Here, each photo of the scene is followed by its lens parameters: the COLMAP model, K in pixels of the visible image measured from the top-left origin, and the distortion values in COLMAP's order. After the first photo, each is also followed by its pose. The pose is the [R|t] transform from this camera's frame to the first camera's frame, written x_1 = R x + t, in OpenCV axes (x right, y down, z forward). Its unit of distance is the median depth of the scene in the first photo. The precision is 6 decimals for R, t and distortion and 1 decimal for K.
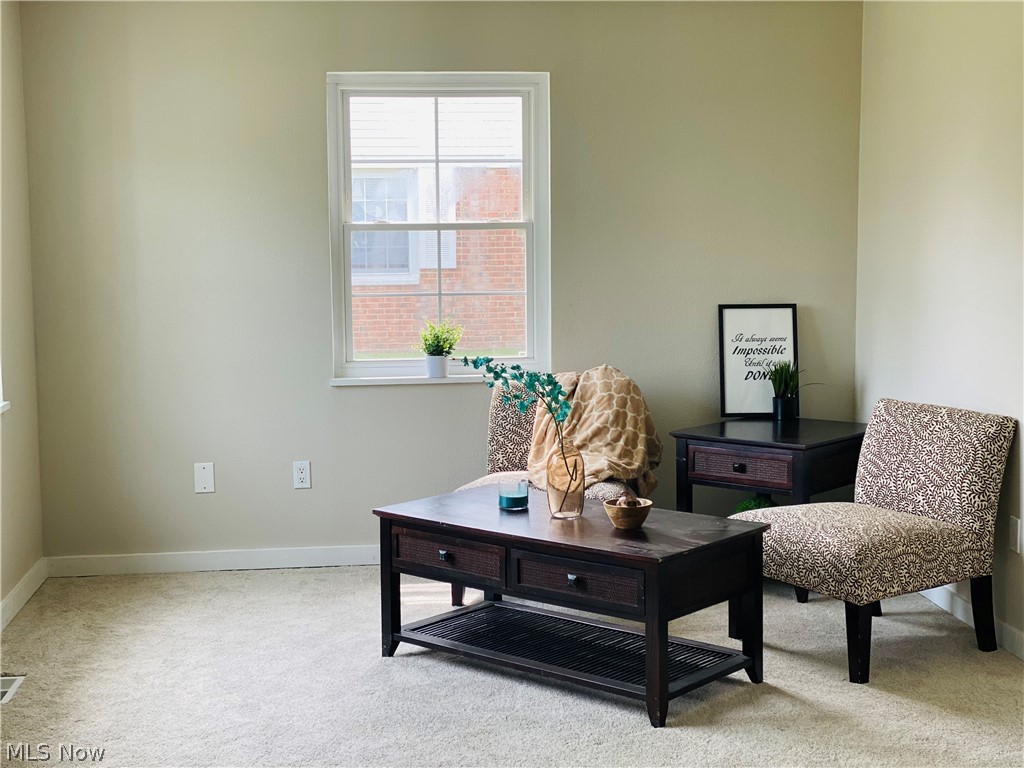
lens RADIAL K [[1561.2, 0, 512.0], [0, 1561.2, 384.0], [0, 0, 1]] dist [0.020085, -0.075753]
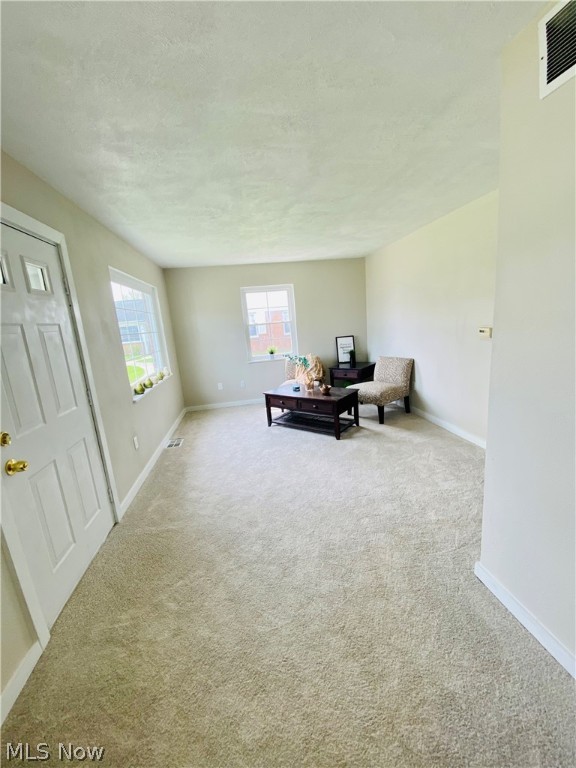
lens RADIAL K [[307.2, 0, 291.6], [0, 307.2, 394.8], [0, 0, 1]] dist [0.000577, 0.000007]
pose [[0.995224, -0.086487, 0.045261, -0.049981], [0.080123, 0.988620, 0.127319, -0.013248], [-0.055757, -0.123085, 0.990829, 0.175633]]
